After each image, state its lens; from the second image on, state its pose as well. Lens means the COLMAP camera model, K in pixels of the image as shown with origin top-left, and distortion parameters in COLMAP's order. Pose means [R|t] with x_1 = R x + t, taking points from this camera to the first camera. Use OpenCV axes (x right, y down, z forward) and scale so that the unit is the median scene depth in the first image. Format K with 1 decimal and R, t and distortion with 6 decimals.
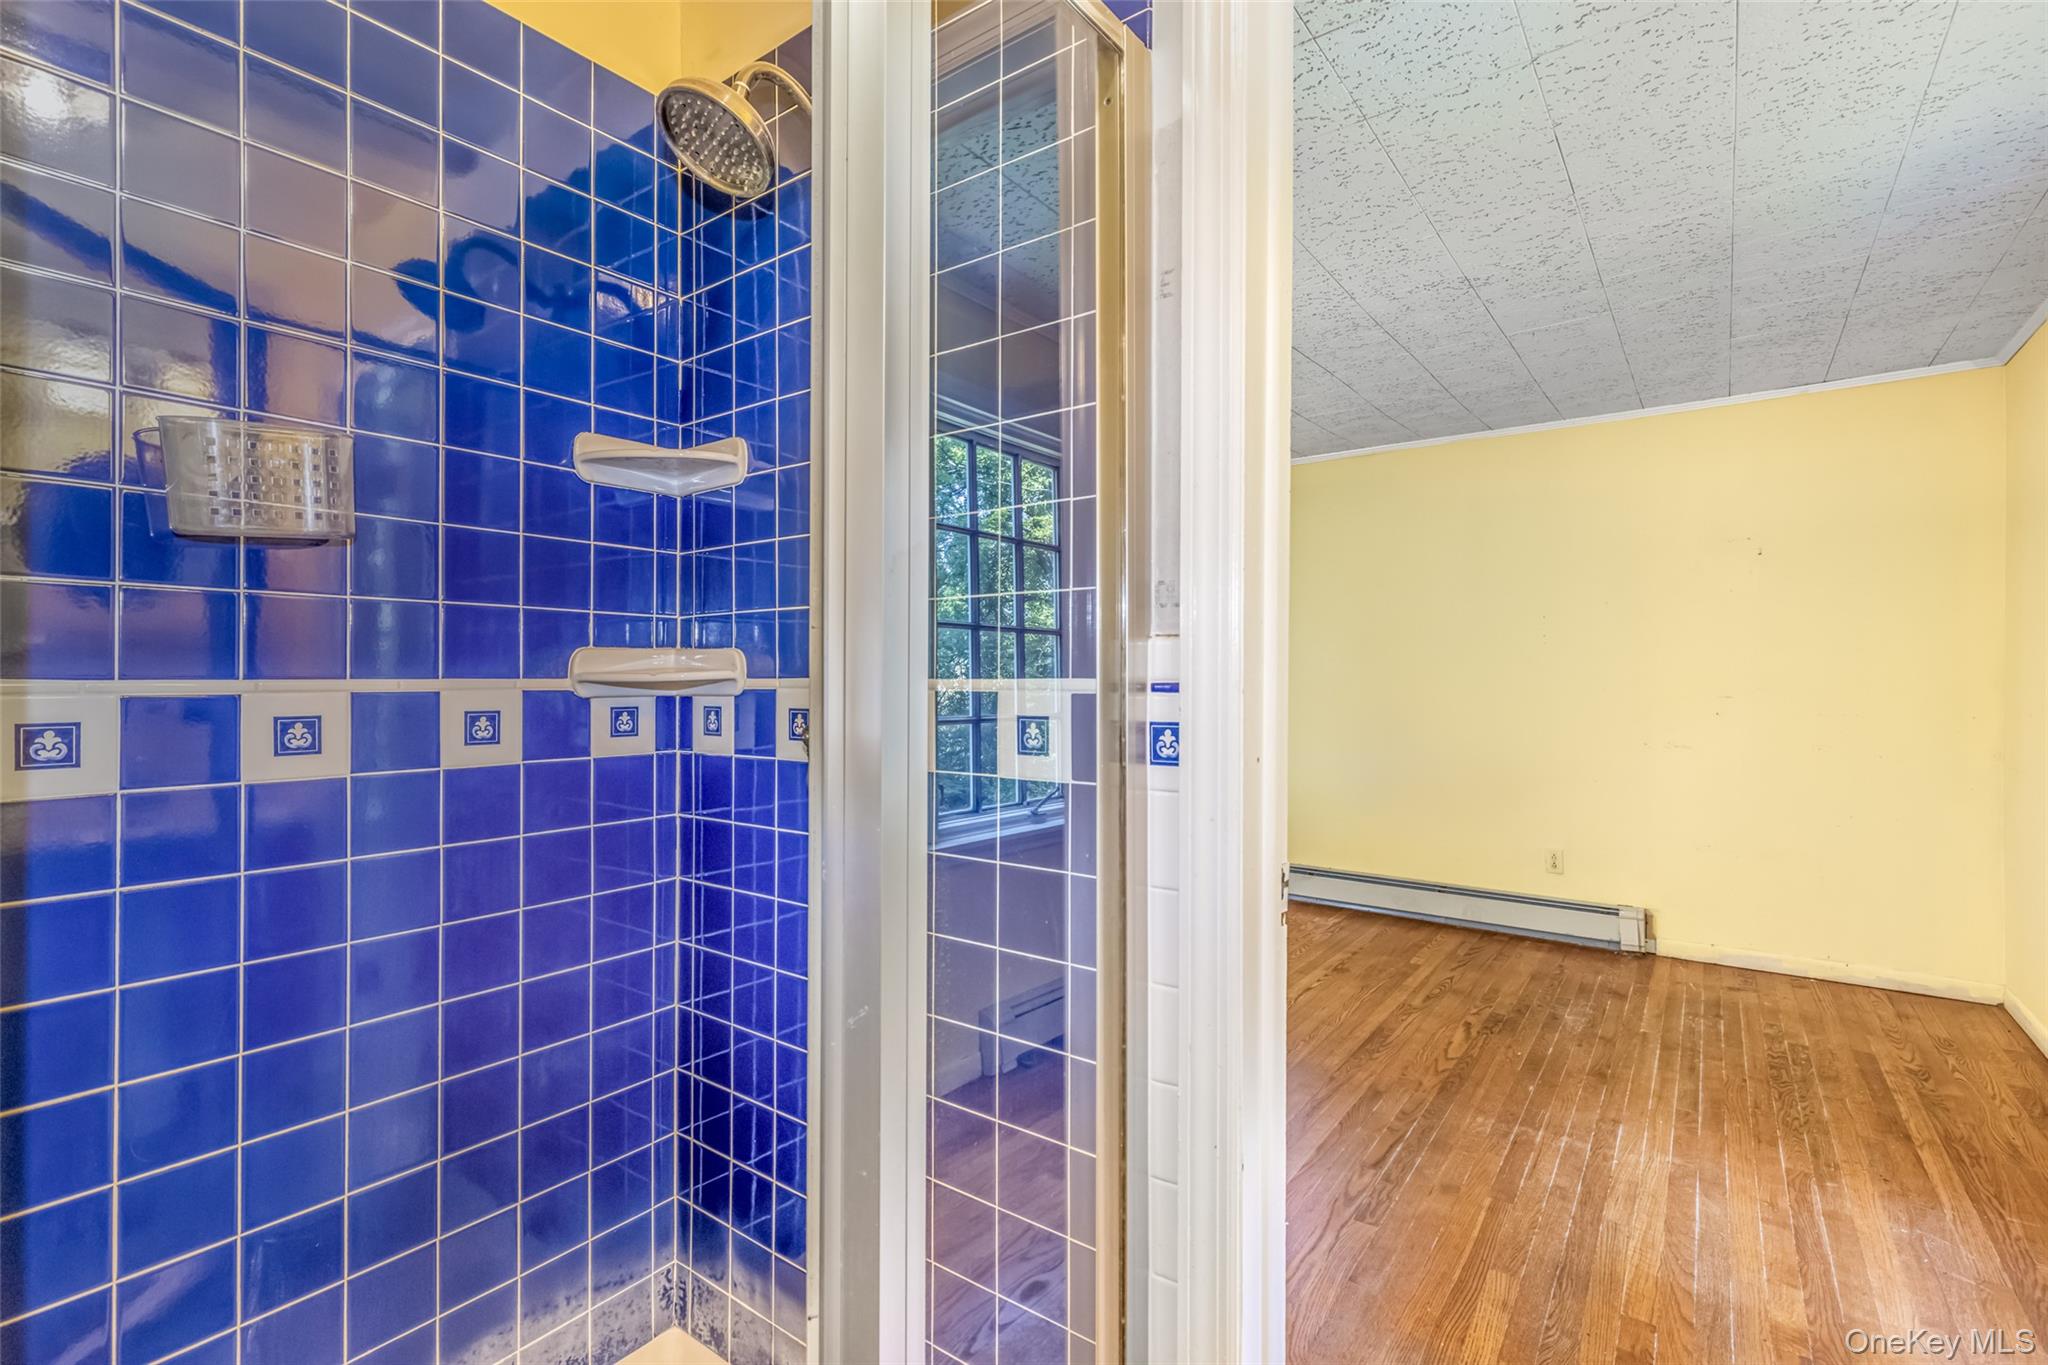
lens RADIAL K [[944.5, 0, 1020.6], [0, 944.5, 668.3], [0, 0, 1]] dist [0.003311, -0.000448]
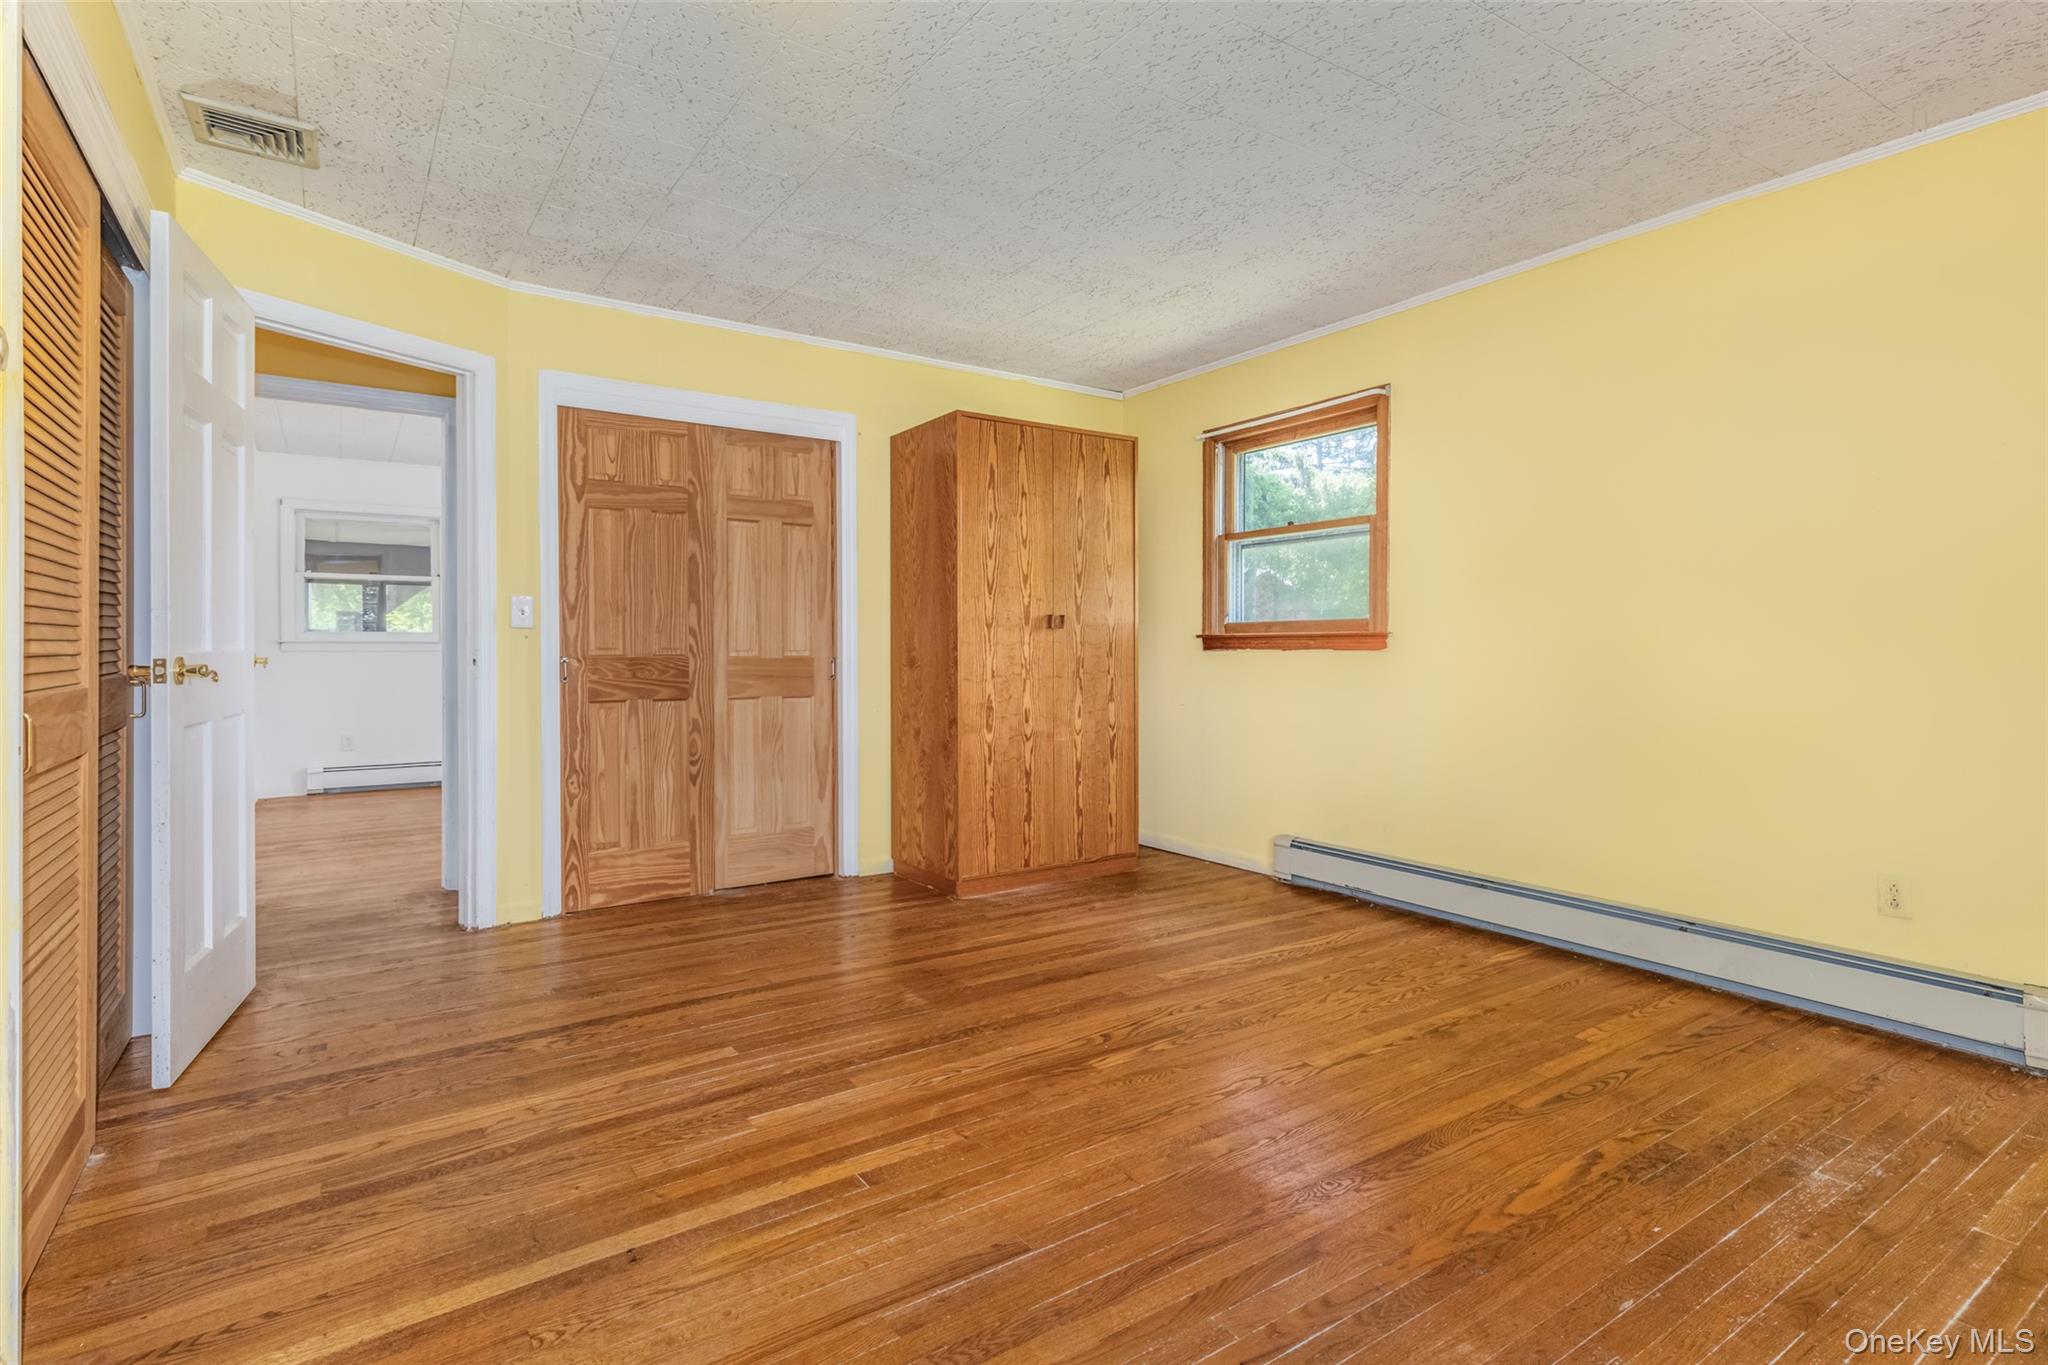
lens RADIAL K [[991.3, 0, 984.7], [0, 991.3, 669.5], [0, 0, 1]] dist [0.005704, 0.000535]
pose [[0.936303, 0.004745, -0.351160, 0.321646], [0.004770, 0.999645, 0.026224, 0.055213], [0.351160, -0.026229, 0.935948, 0.288226]]
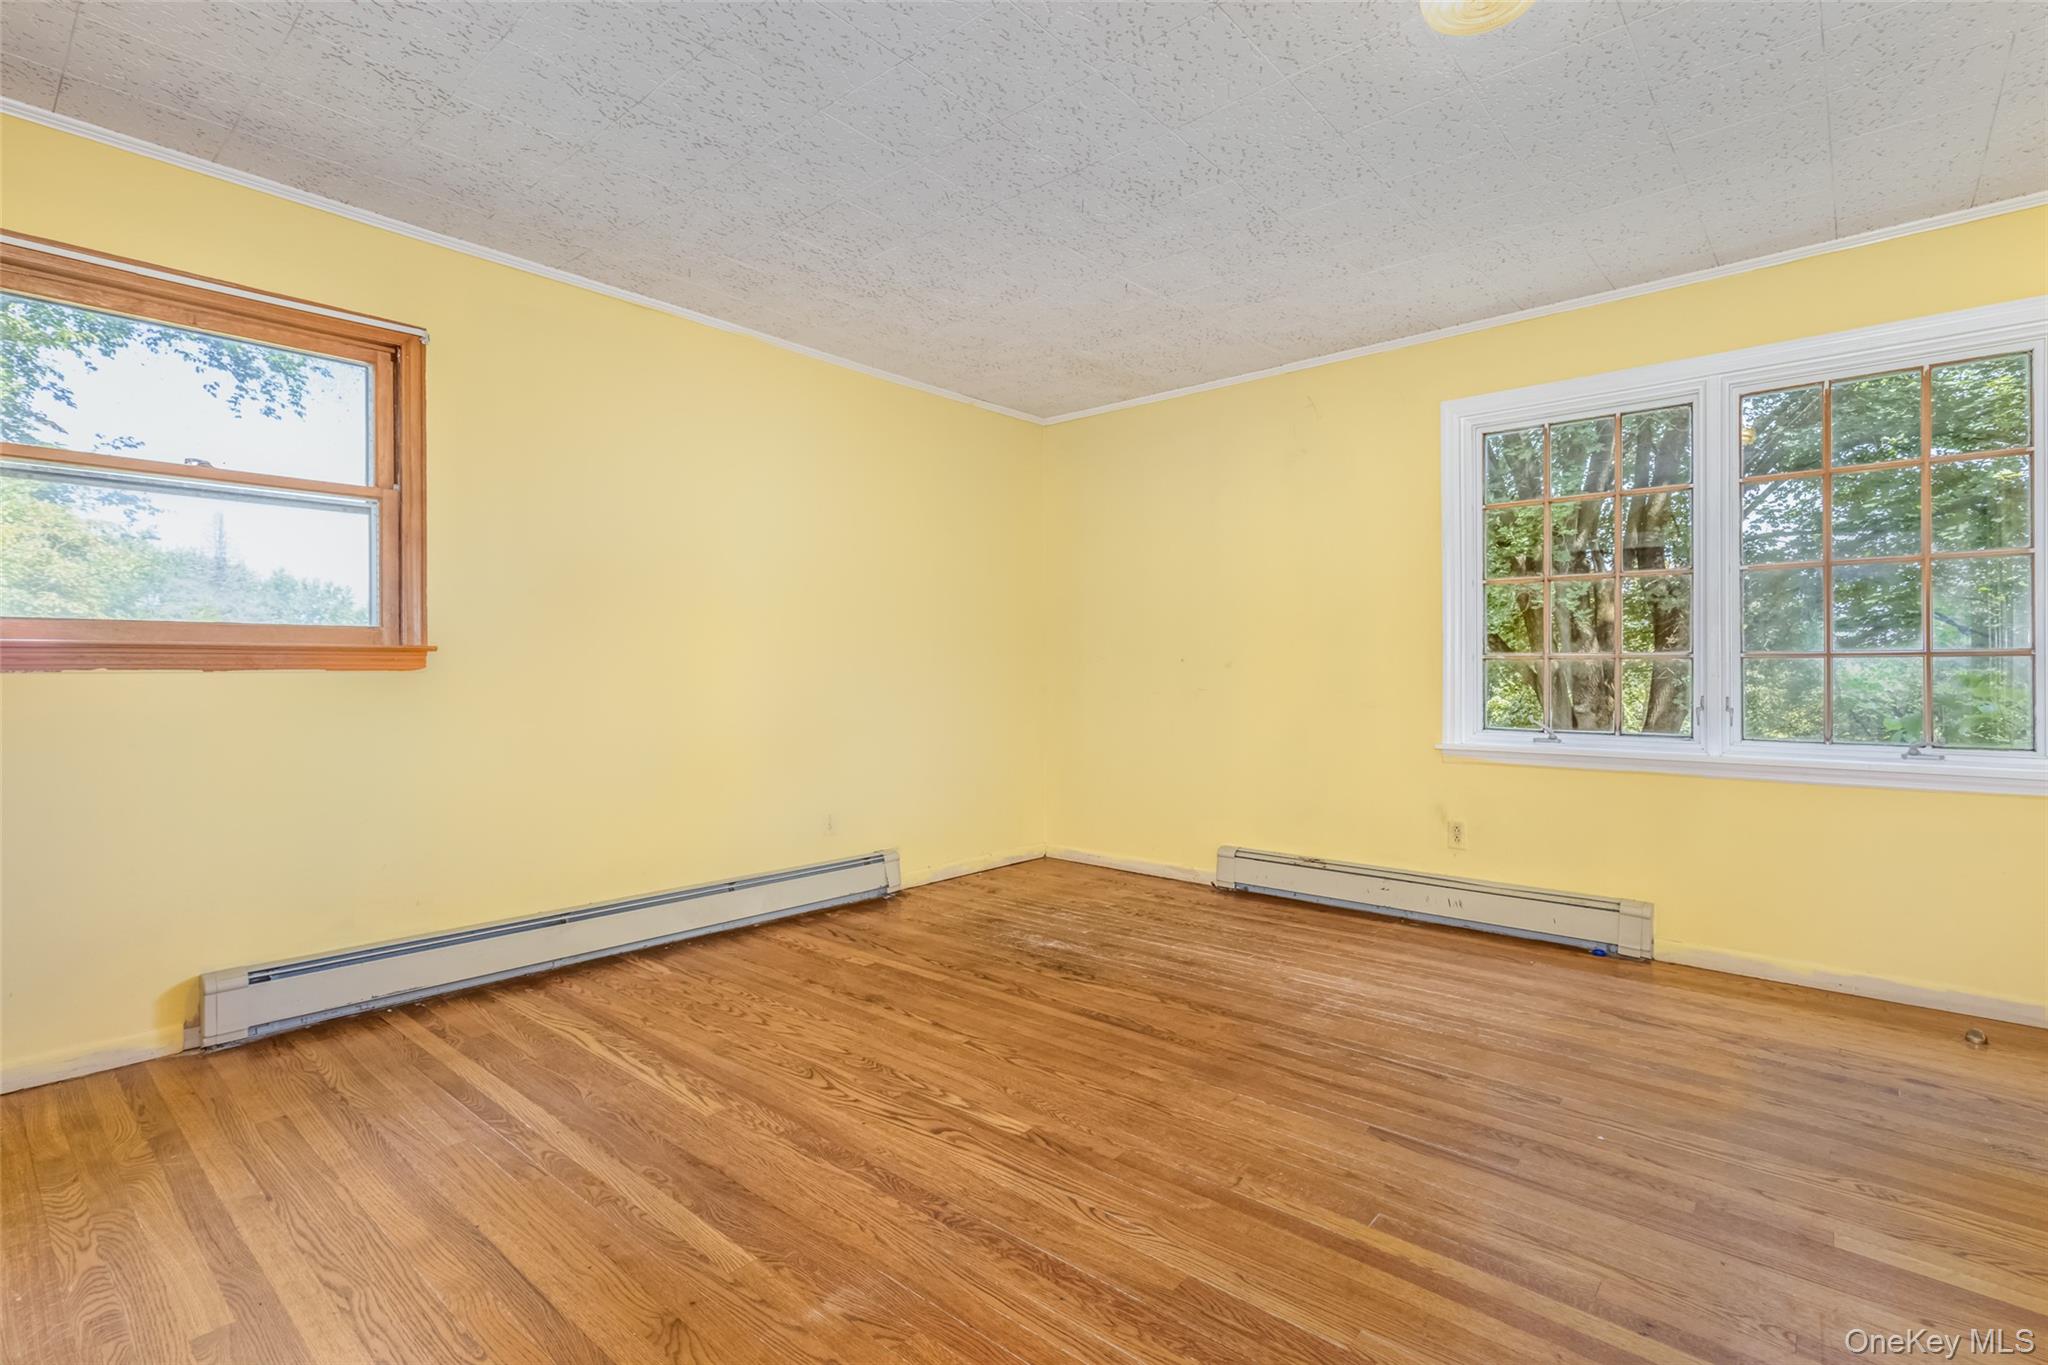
lens RADIAL K [[944.5, 0, 1034.1], [0, 944.5, 671.8], [0, 0, 1]] dist [0.003311, -0.000448]
pose [[0.086304, -0.006751, 0.996246, -0.459830], [-0.006073, 0.999955, 0.007302, 0.057563], [-0.996250, -0.006680, 0.086259, 0.918864]]
